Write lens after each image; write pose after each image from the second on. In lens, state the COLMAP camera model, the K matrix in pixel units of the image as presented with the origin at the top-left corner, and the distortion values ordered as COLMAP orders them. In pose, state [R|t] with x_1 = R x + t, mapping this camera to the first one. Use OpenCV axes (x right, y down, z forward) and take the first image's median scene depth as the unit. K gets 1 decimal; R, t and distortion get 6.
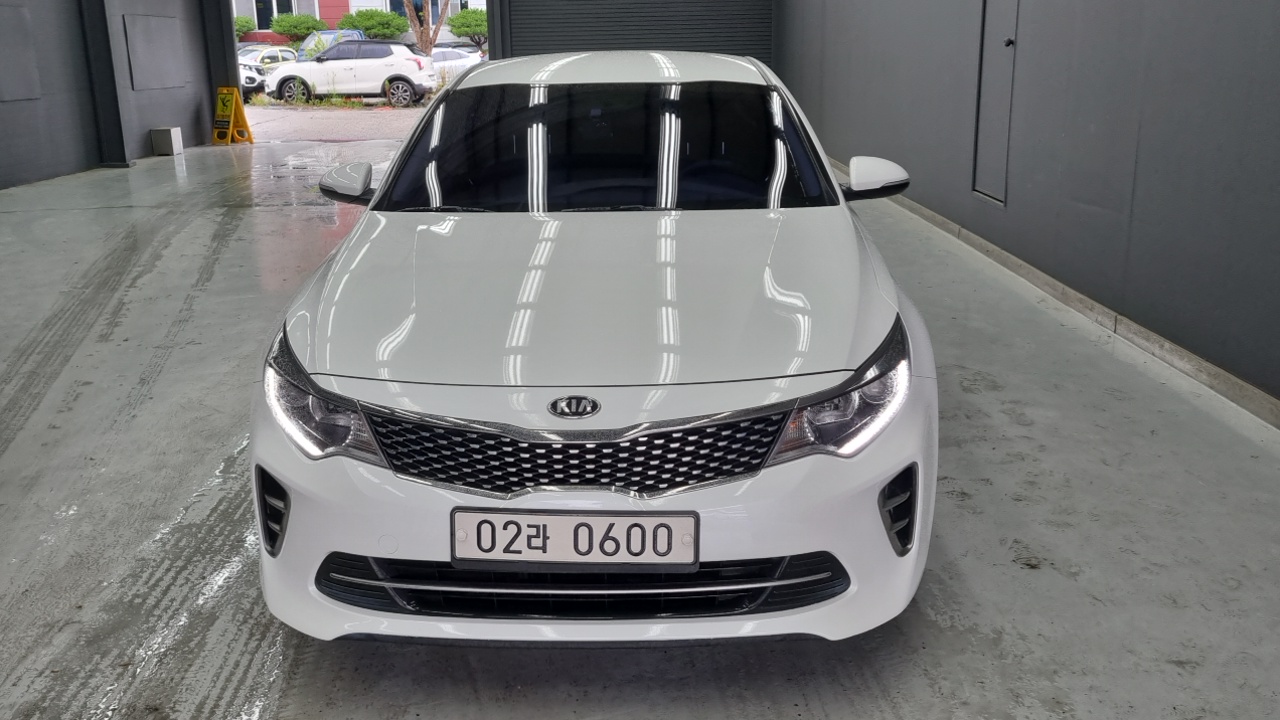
lens RADIAL K [[1147.7, 0, 640.0], [0, 1147.7, 360.0], [0, 0, 1]] dist [0.020460, 0.008827]
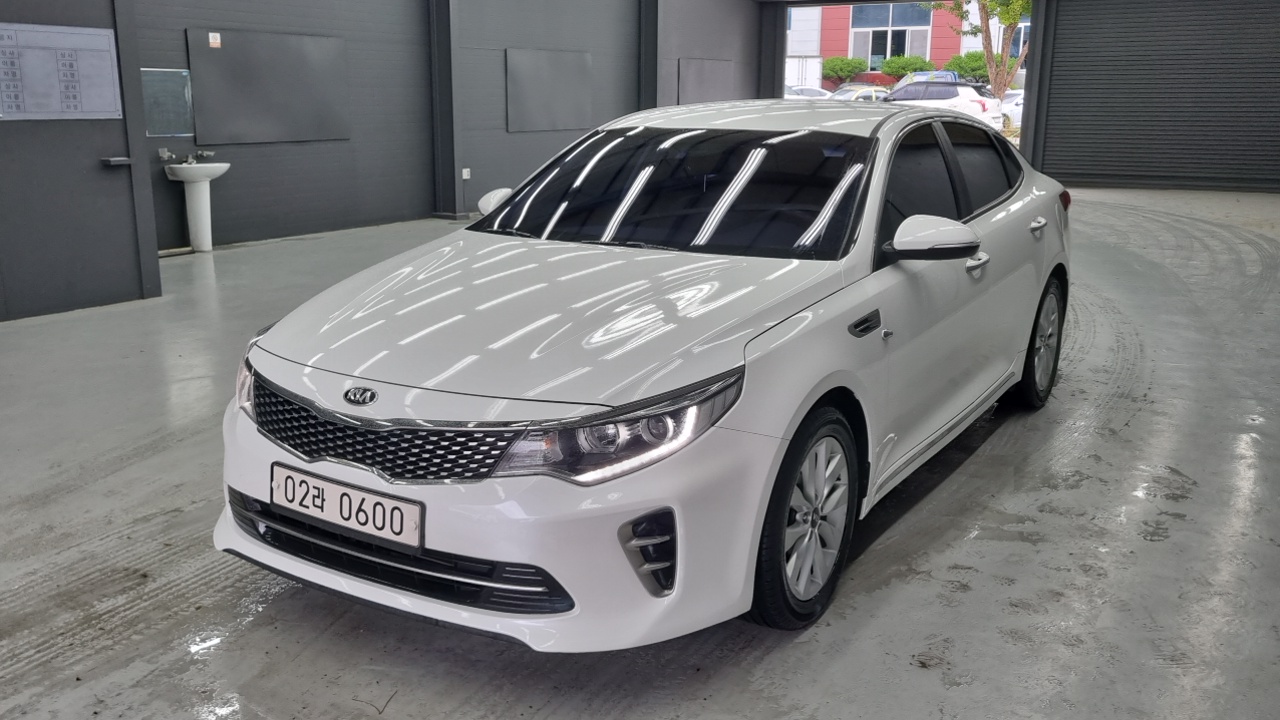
lens RADIAL K [[1147.7, 0, 640.0], [0, 1147.7, 360.0], [0, 0, 1]] dist [0.020460, 0.008827]
pose [[0.860535, 0.133161, -0.491679, 0.774726], [-0.149040, 0.988807, 0.006949, -0.047937], [0.487101, 0.067300, 0.870749, 0.100470]]
